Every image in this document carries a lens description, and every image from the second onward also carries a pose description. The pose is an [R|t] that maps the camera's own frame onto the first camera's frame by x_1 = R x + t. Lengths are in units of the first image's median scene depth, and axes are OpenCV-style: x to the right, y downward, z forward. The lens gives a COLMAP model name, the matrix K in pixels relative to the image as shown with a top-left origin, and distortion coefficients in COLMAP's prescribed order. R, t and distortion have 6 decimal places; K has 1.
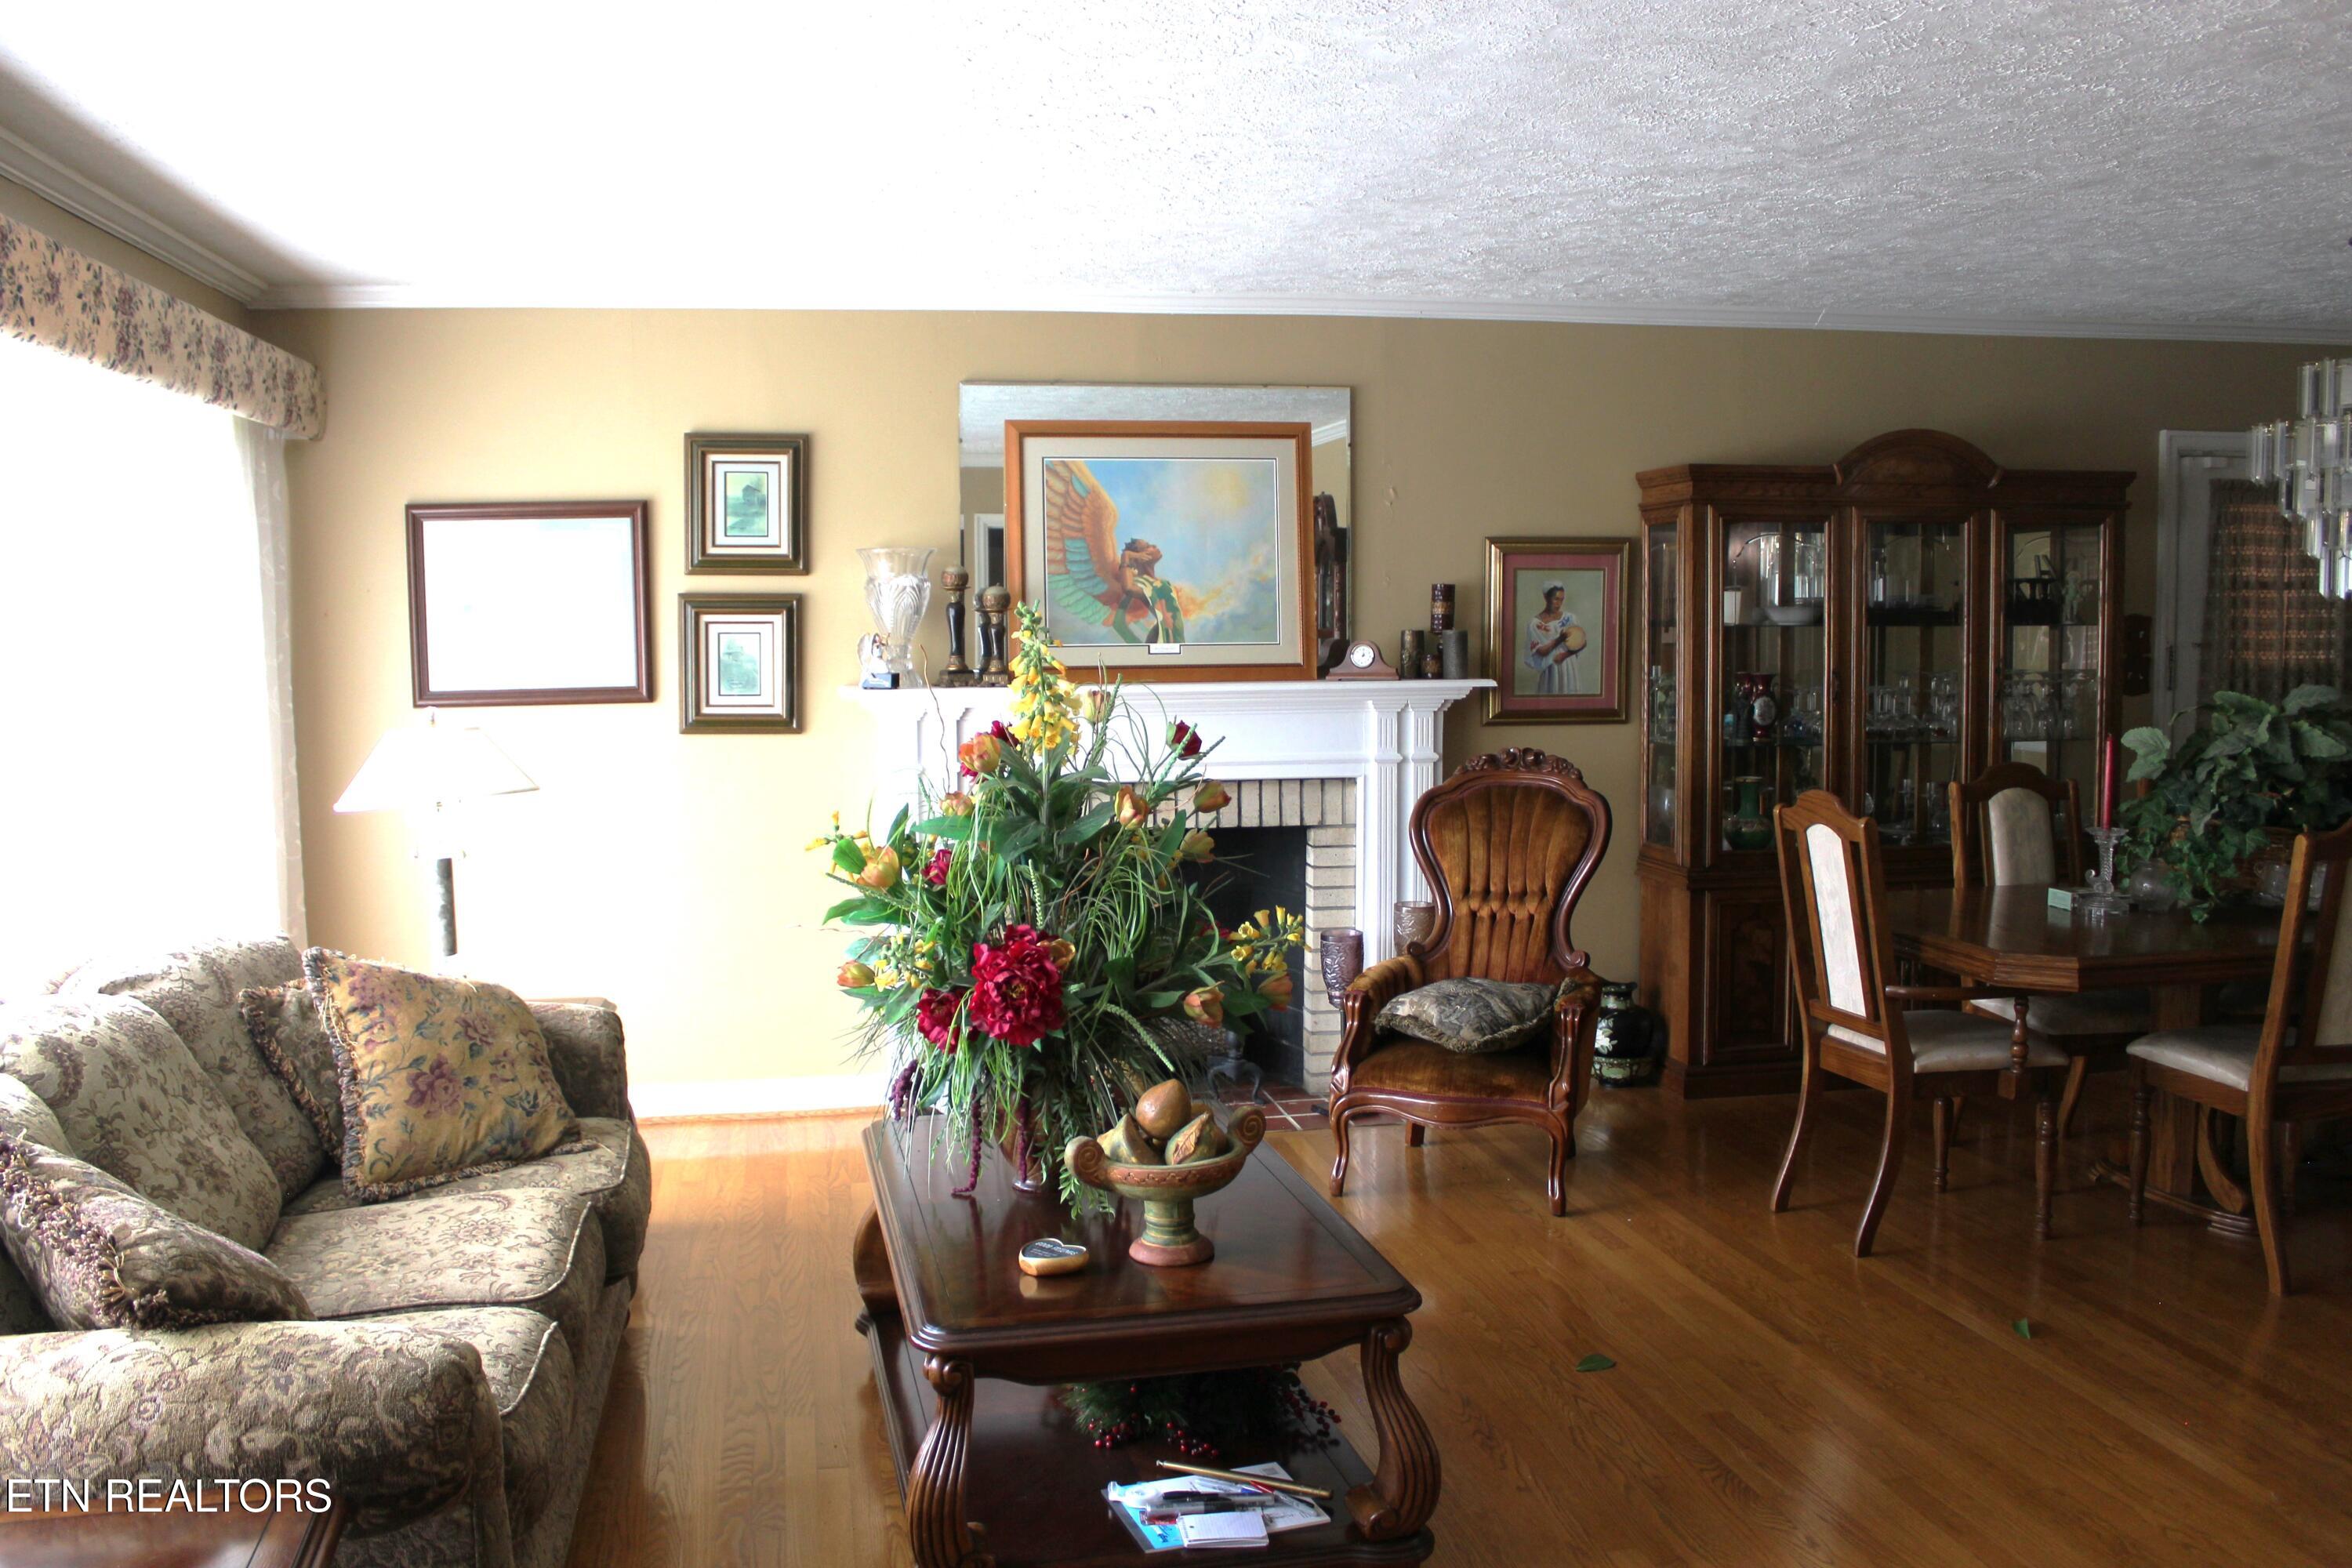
lens RADIAL K [[1985.8, 0, 1141.9], [0, 1985.8, 781.7], [0, 0, 1]] dist [-0.150543, 0.143724]
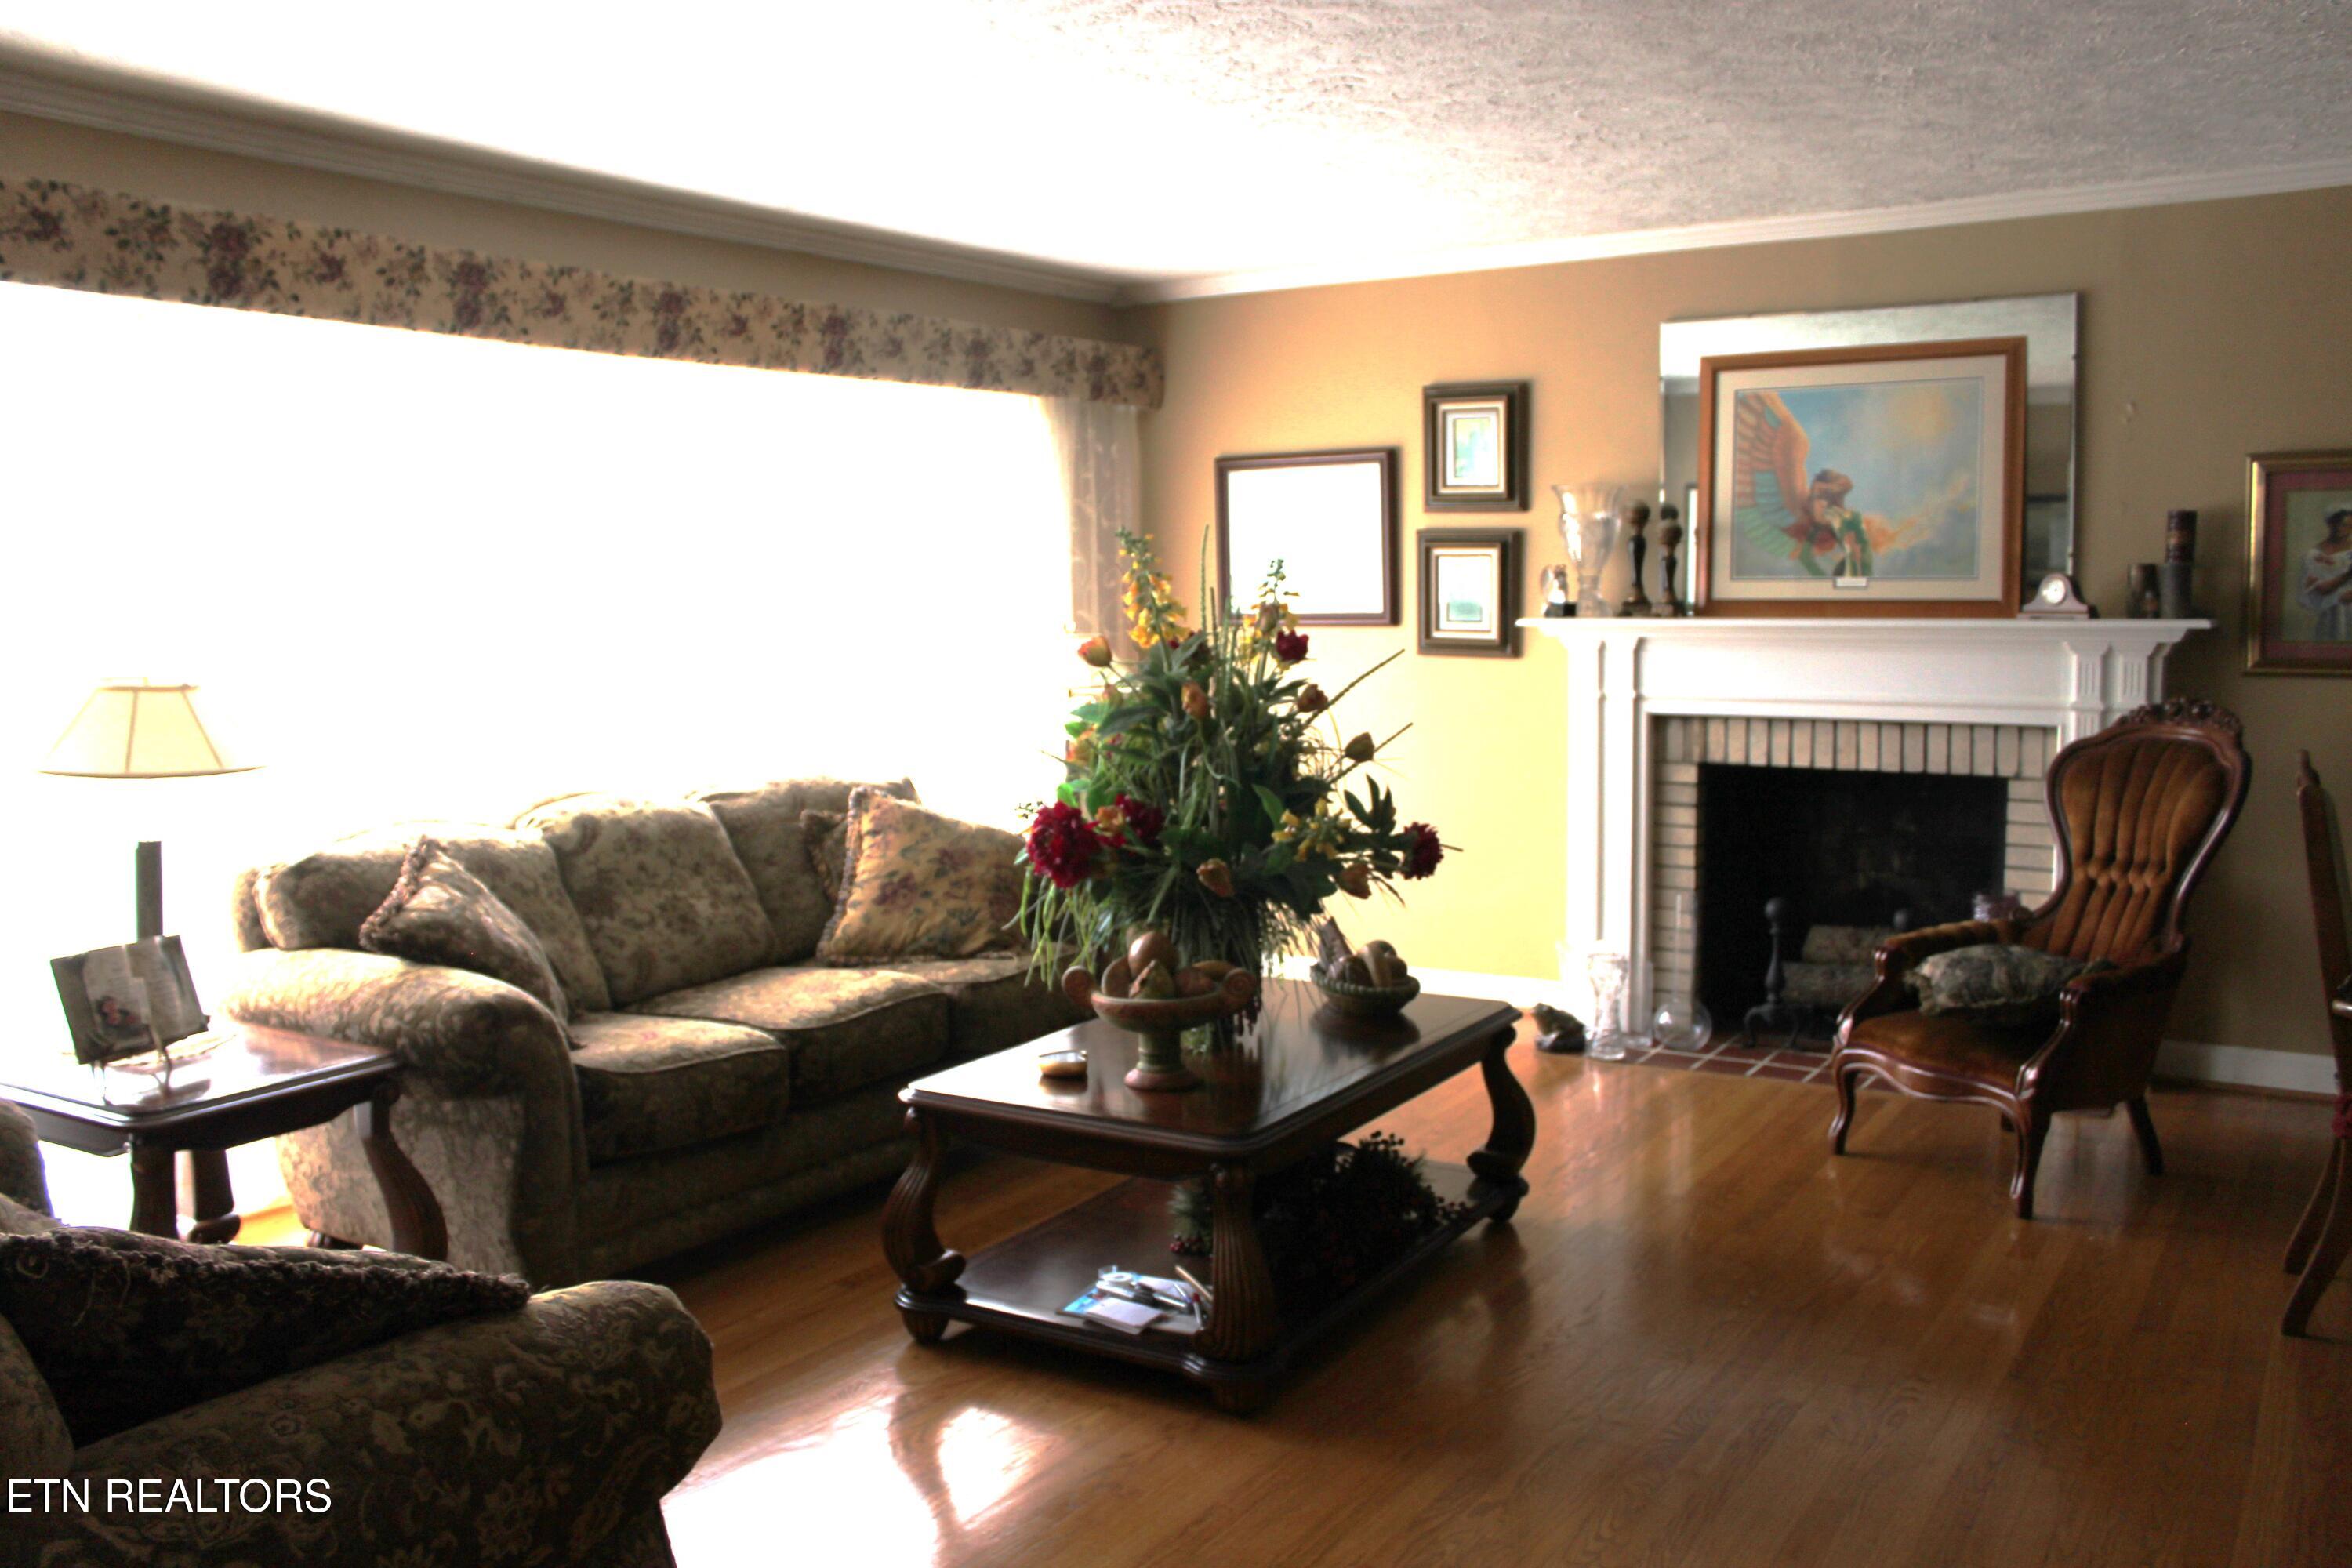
lens RADIAL K [[1975.4, 0, 1132.3], [0, 1975.4, 778.6], [0, 0, 1]] dist [-0.149711, 0.144176]
pose [[0.719764, 0.068814, -0.690800, 0.506799], [-0.051778, 0.997625, 0.045429, 0.004458], [0.692285, 0.003070, 0.721618, 0.090067]]
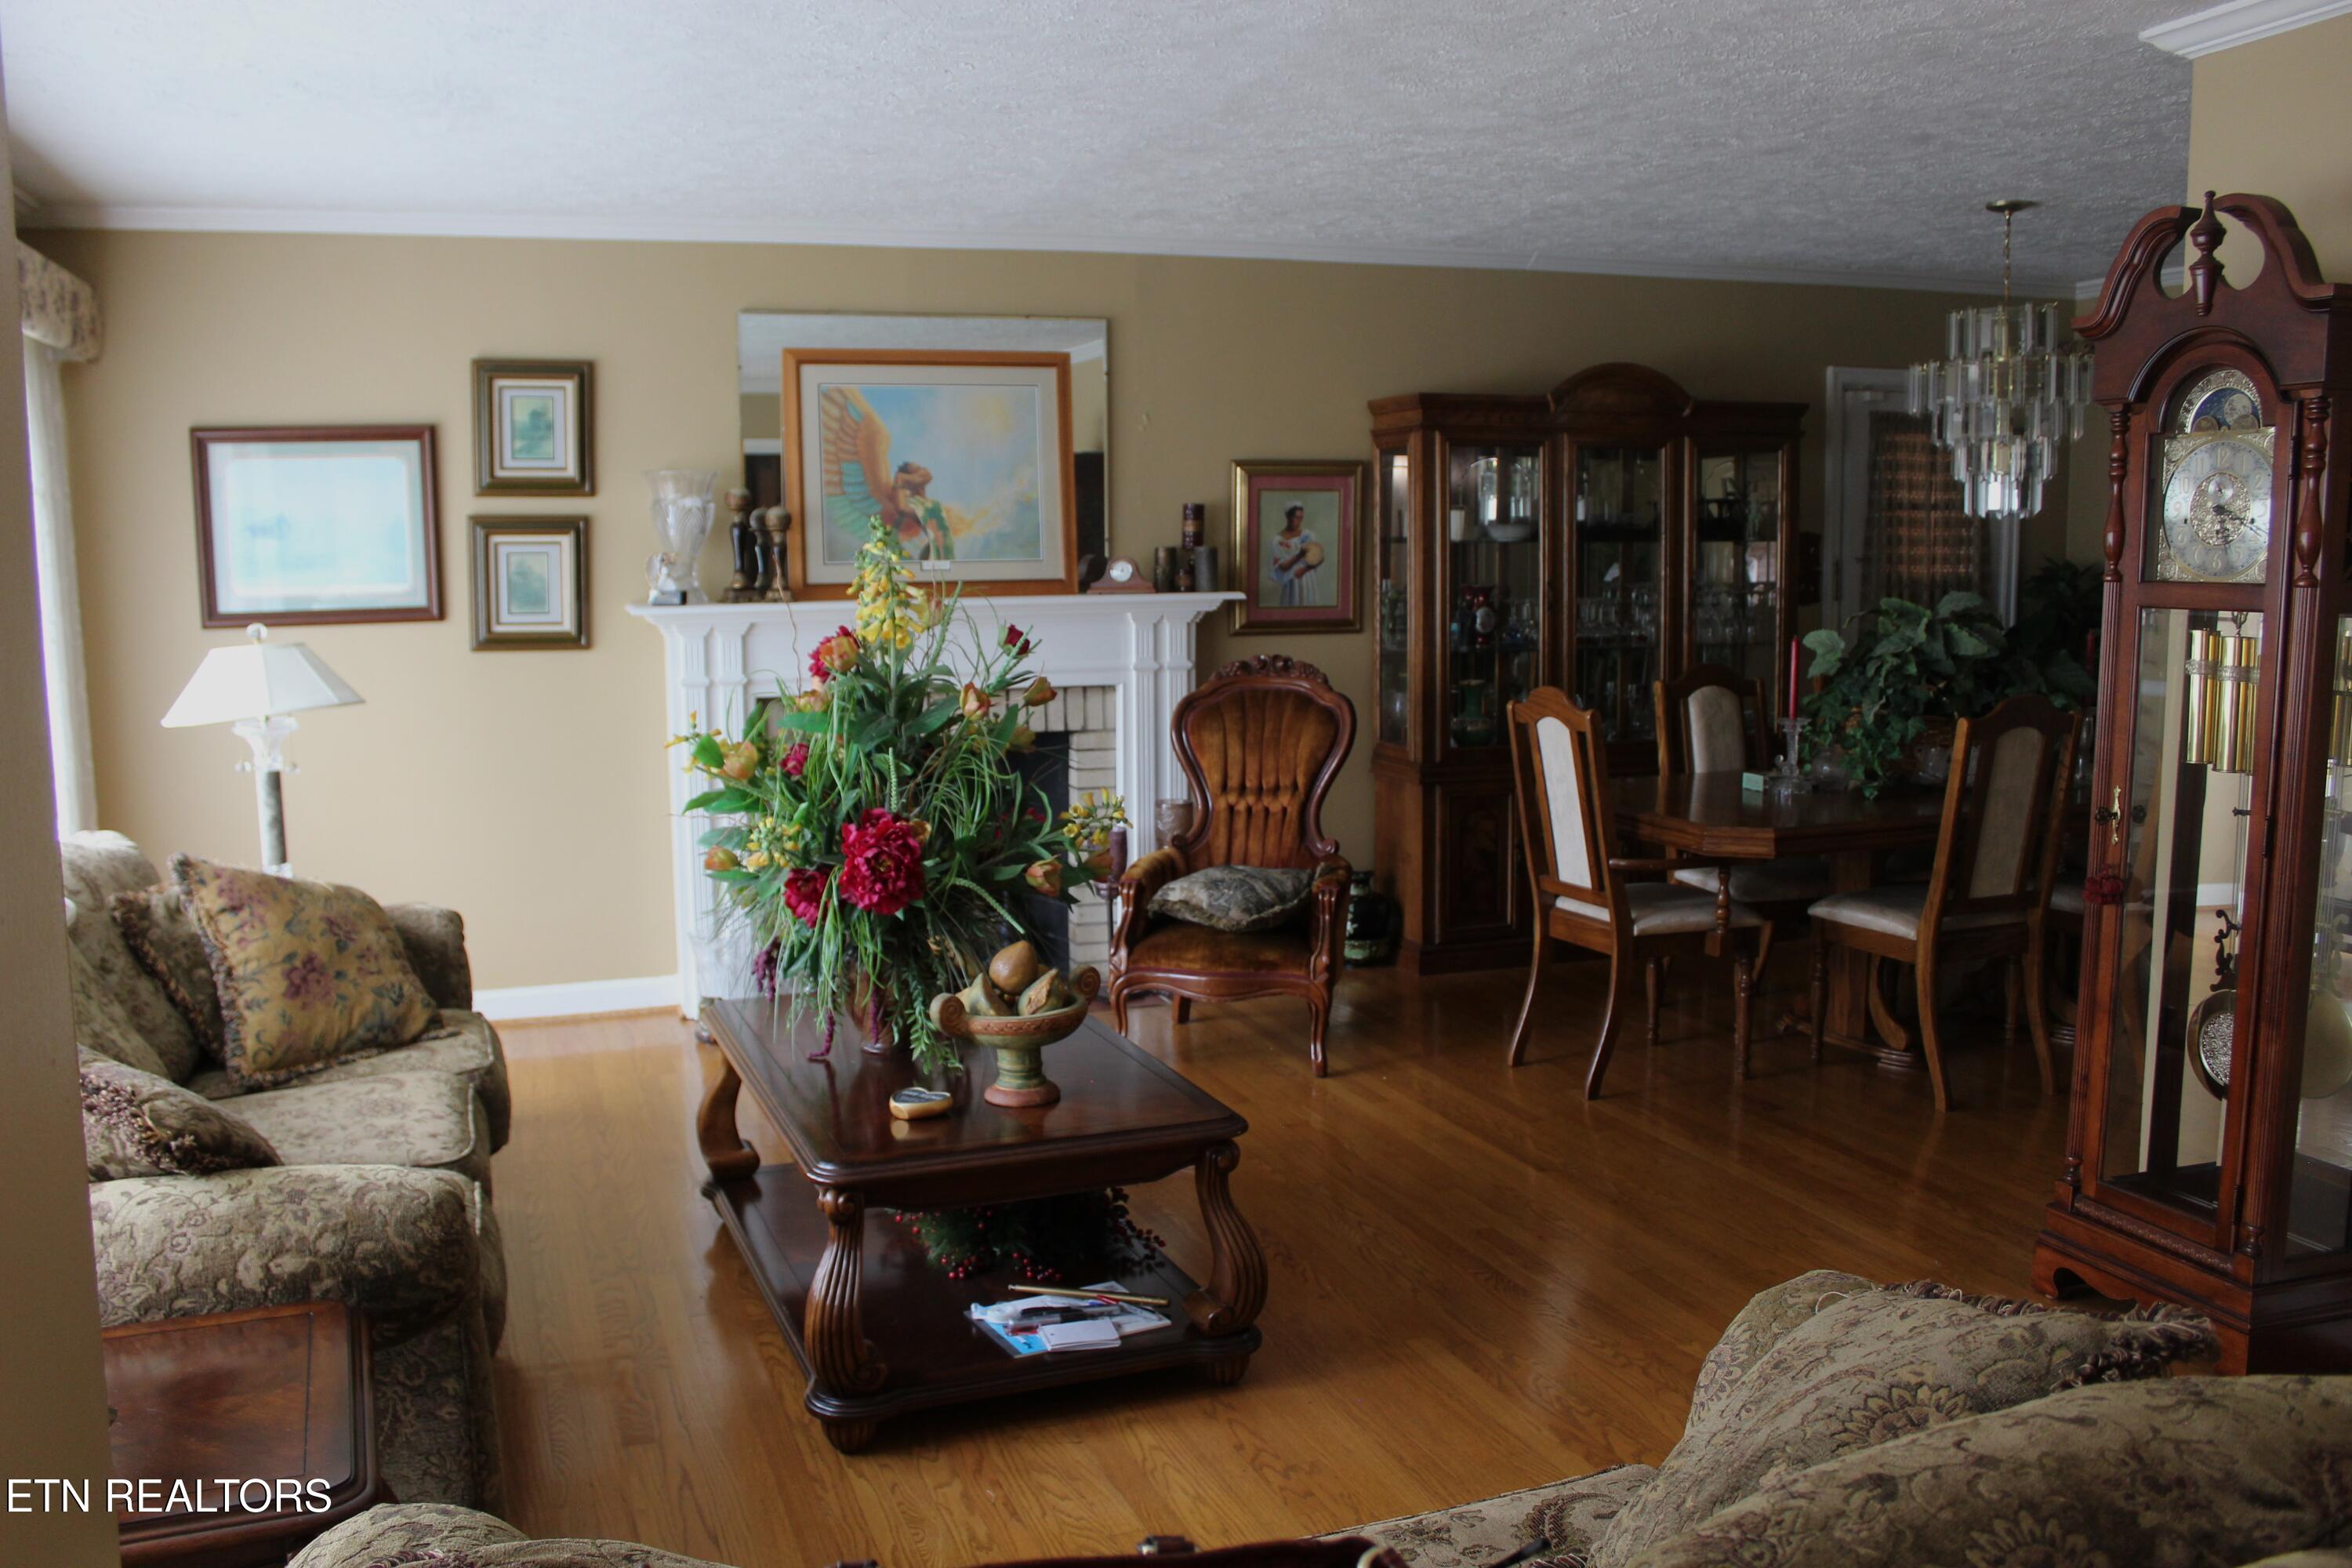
lens RADIAL K [[1975.4, 0, 1132.3], [0, 1975.4, 778.6], [0, 0, 1]] dist [-0.149711, 0.144176]
pose [[0.988140, -0.019725, 0.152285, -0.057419], [0.014135, 0.999189, 0.037701, 0.010373], [-0.152906, -0.035101, 0.987617, -0.071122]]
